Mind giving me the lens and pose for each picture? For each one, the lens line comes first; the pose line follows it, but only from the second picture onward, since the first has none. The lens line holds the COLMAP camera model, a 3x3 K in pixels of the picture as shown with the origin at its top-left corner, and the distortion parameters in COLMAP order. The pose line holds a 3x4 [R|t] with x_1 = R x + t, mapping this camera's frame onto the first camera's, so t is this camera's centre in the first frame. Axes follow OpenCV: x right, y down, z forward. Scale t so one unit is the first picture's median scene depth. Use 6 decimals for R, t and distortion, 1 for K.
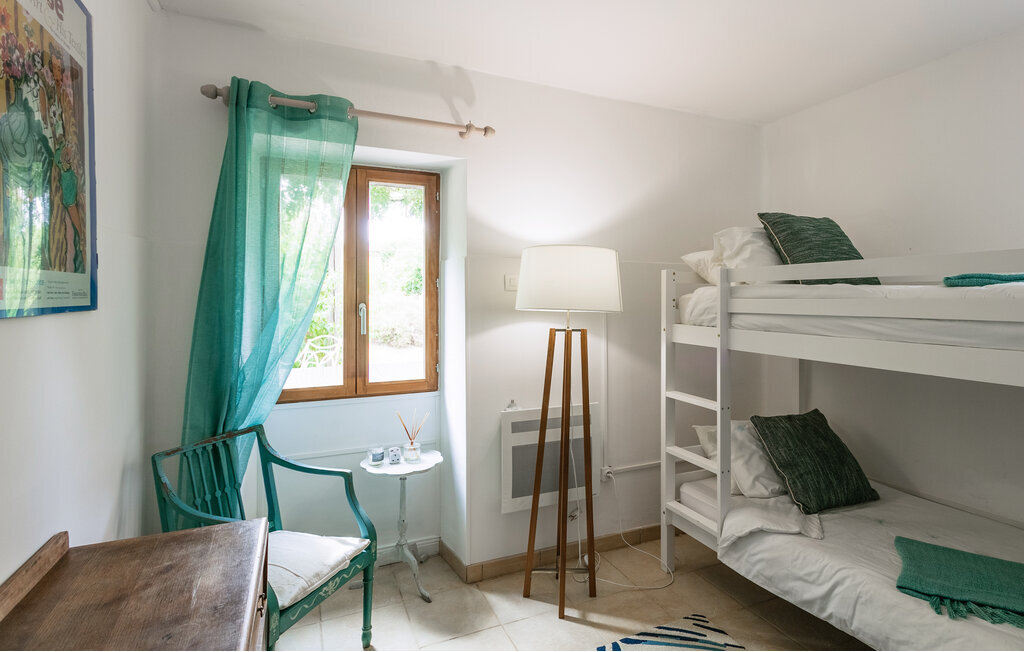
lens RADIAL K [[541.2, 0, 512.2], [0, 541.2, 293.4], [0, 0, 1]] dist [-0.000014, 0.000518]
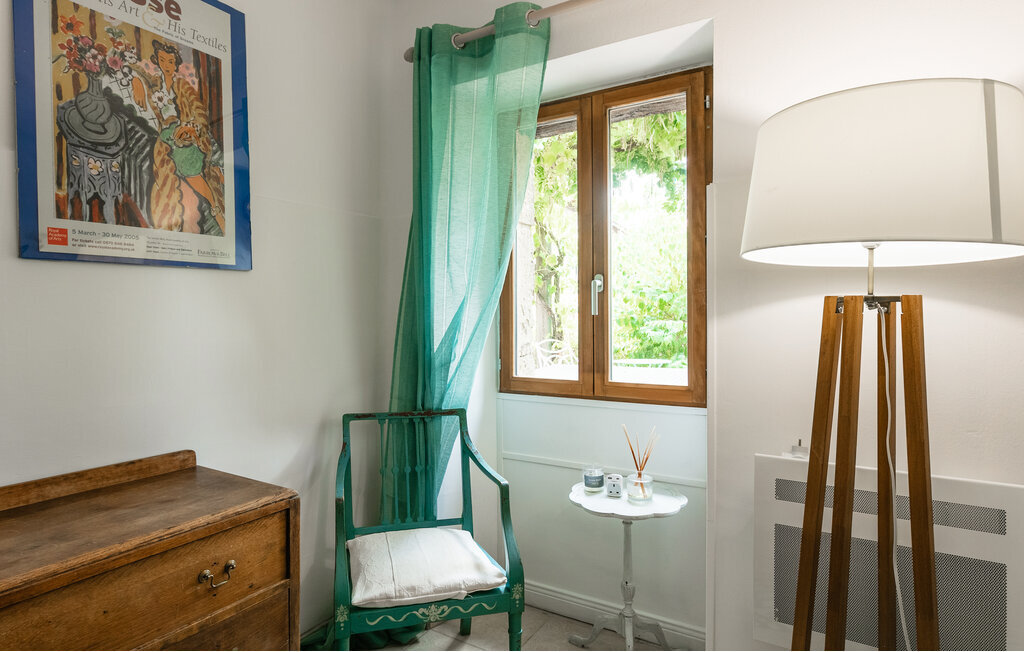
lens RADIAL K [[564.4, 0, 512.0], [0, 564.4, 326.0], [0, 0, 1]] dist [-0.003695, -0.001421]
pose [[0.550425, 0.009772, -0.834827, 0.368675], [0.005072, 0.999874, 0.015047, 0.091663], [0.834869, -0.012516, 0.550306, 0.558079]]
